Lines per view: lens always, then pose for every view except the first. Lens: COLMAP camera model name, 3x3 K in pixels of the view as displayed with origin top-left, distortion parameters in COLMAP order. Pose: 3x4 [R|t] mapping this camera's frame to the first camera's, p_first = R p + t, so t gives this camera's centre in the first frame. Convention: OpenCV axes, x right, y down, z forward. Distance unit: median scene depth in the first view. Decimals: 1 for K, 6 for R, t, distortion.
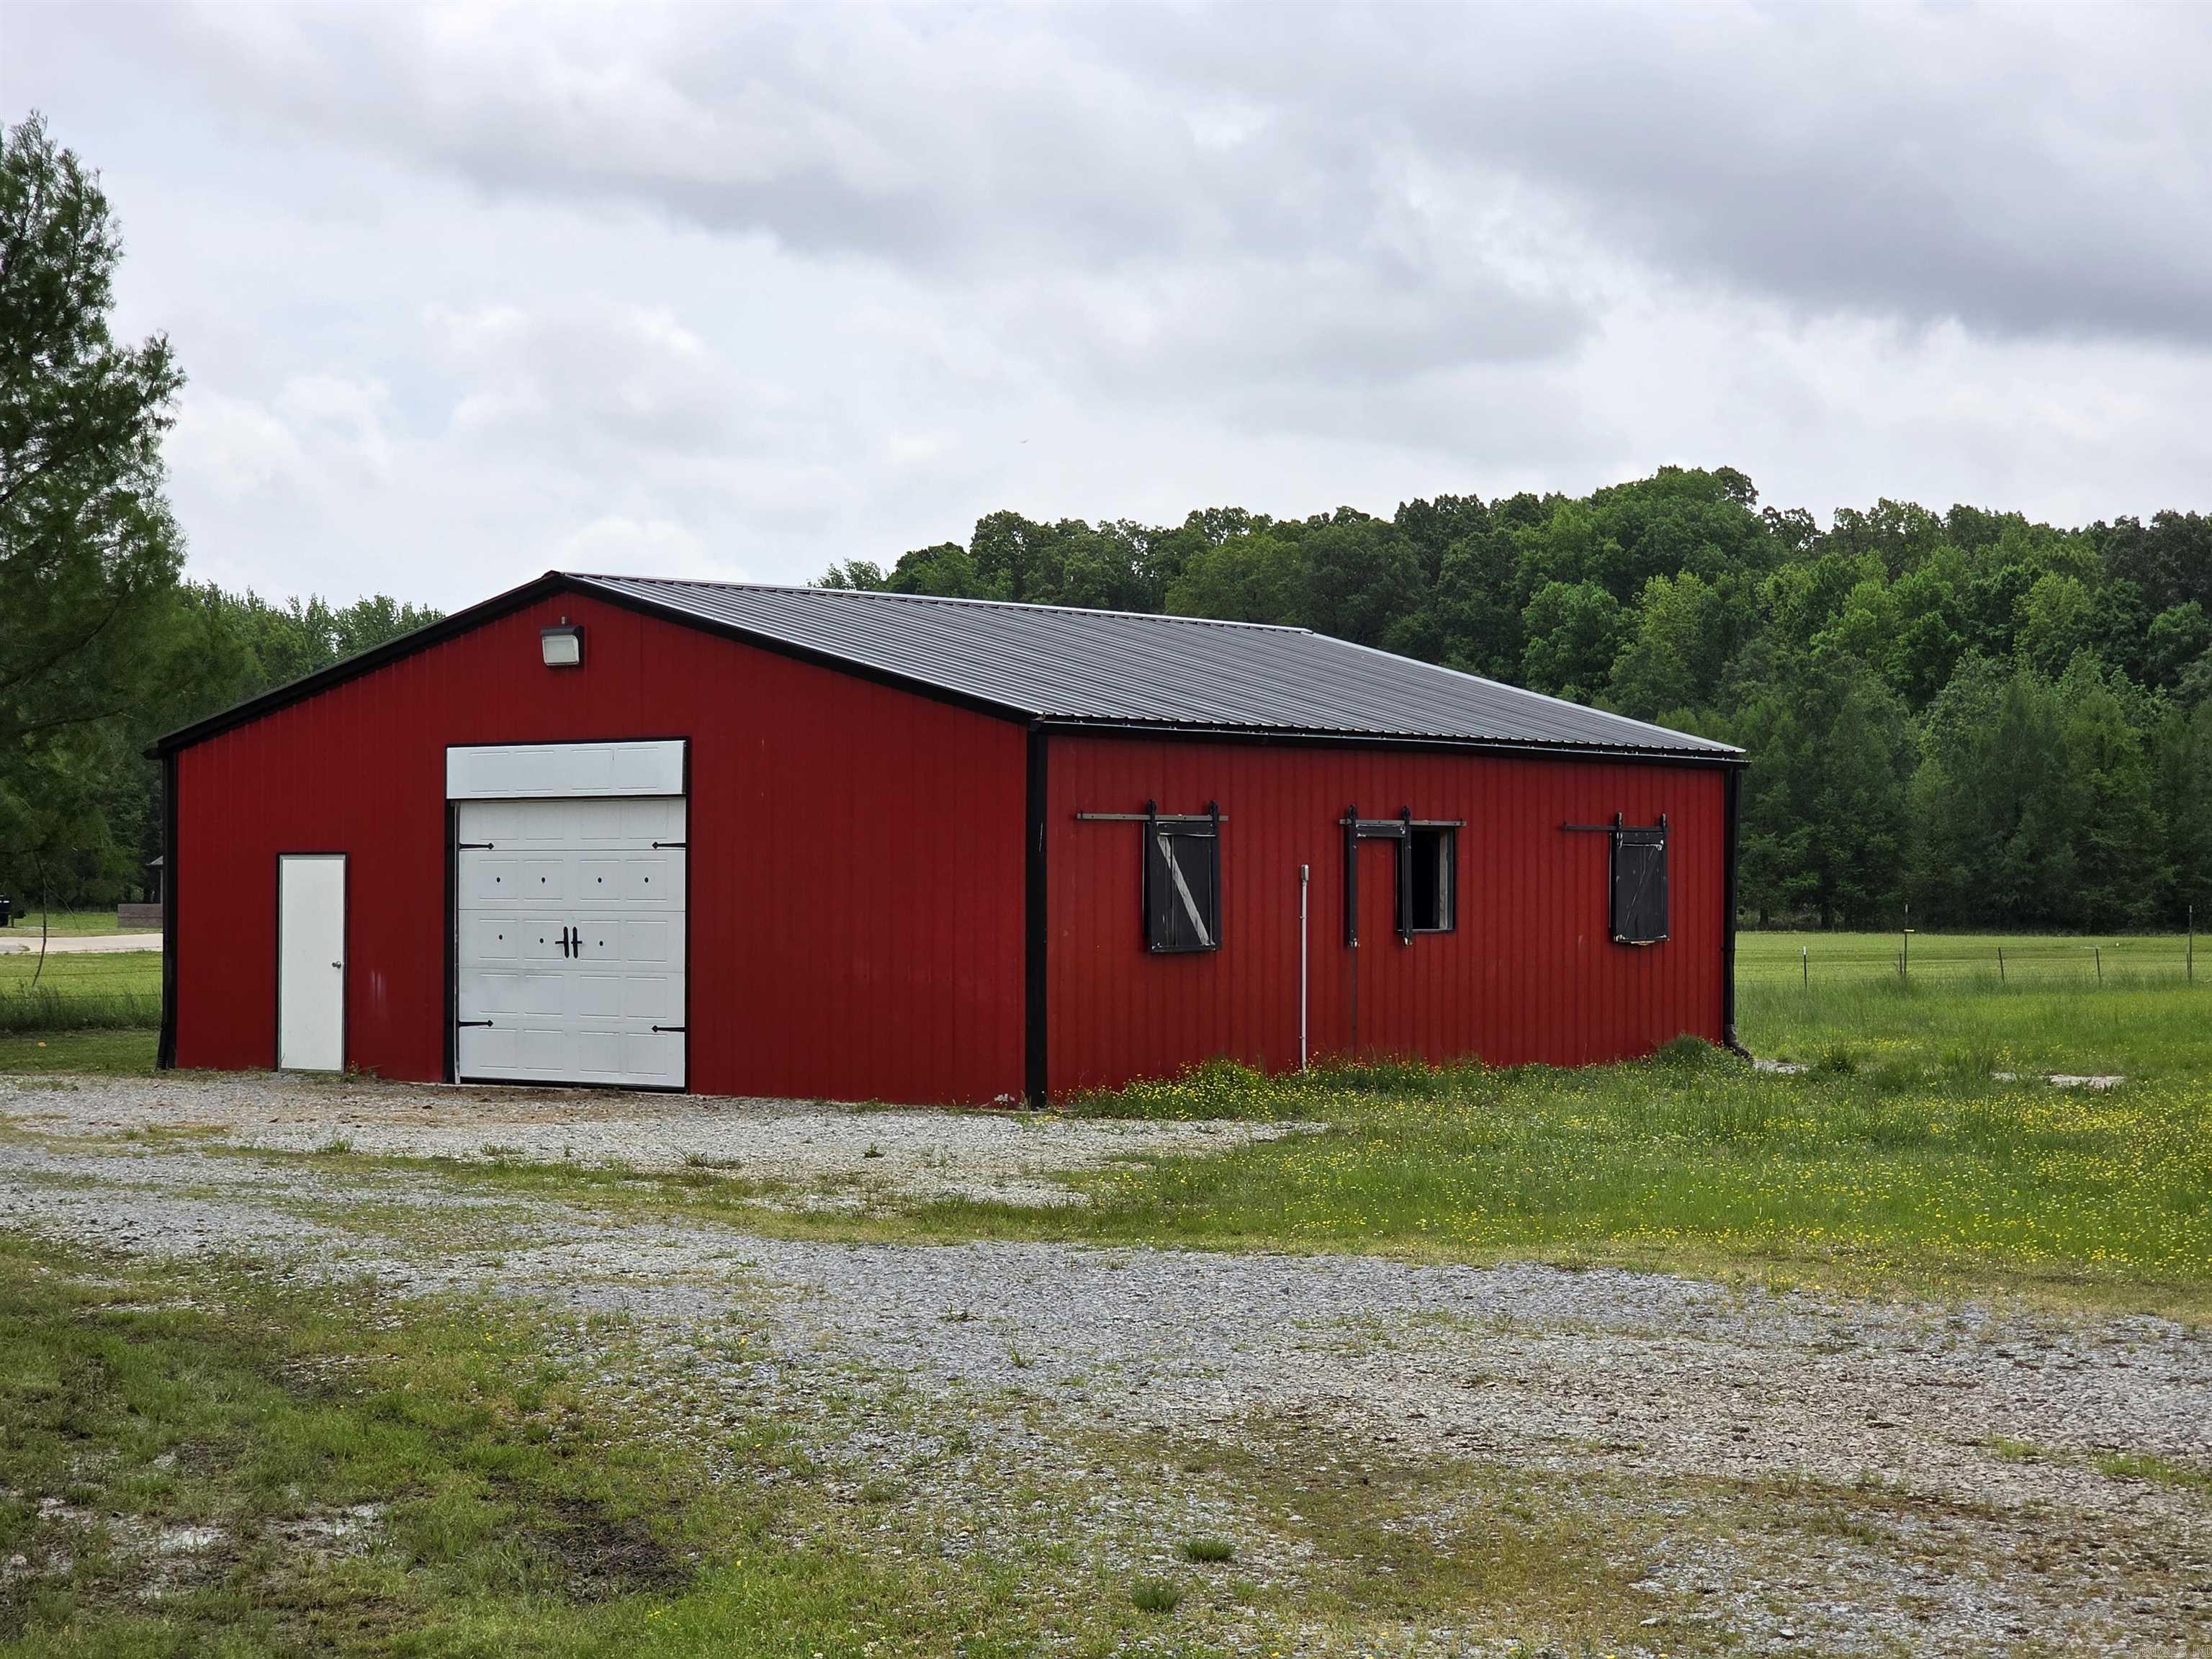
lens RADIAL K [[4352.5, 0, 1097.6], [0, 4352.5, 894.2], [0, 0, 1]] dist [-0.339430, 5.374119]
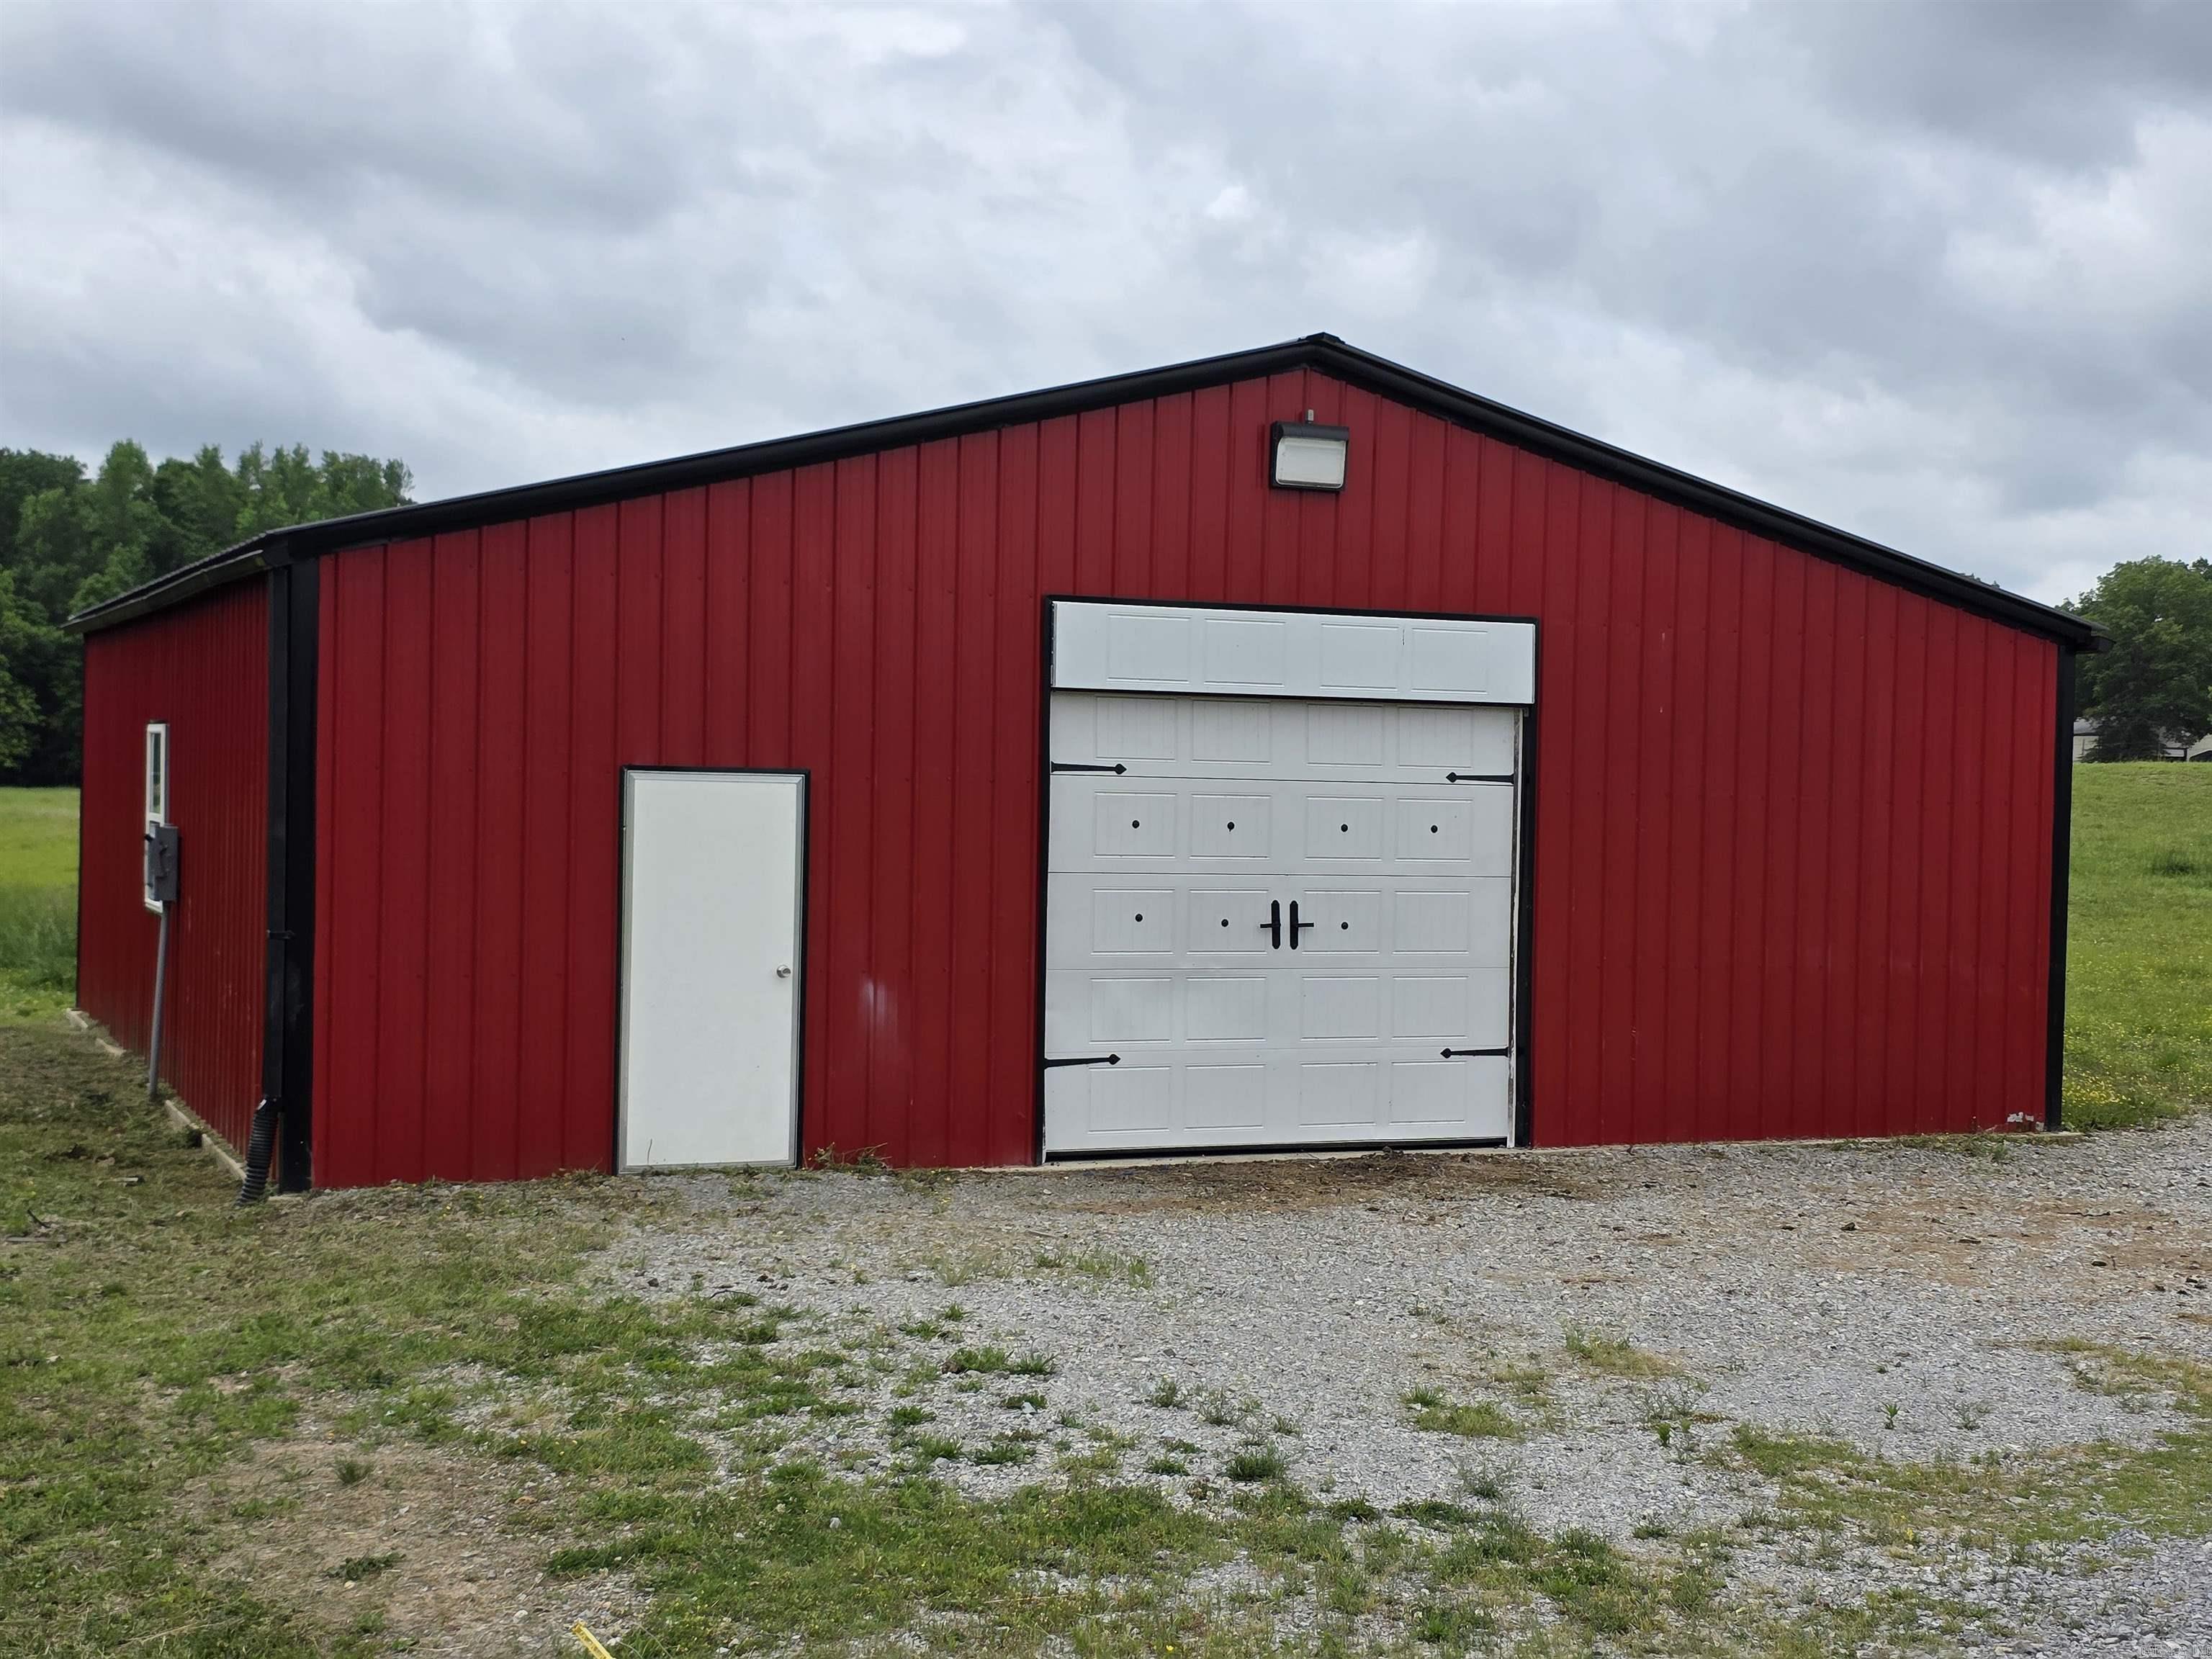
lens RADIAL K [[3012.3, 0, 1160.3], [0, 3012.3, 874.3], [0, 0, 1]] dist [0.346288, -1.459595]
pose [[0.423353, -0.014685, 0.905846, -0.520644], [-0.017220, 0.999558, 0.024252, -0.006672], [-0.905801, -0.025866, 0.422913, 0.813018]]
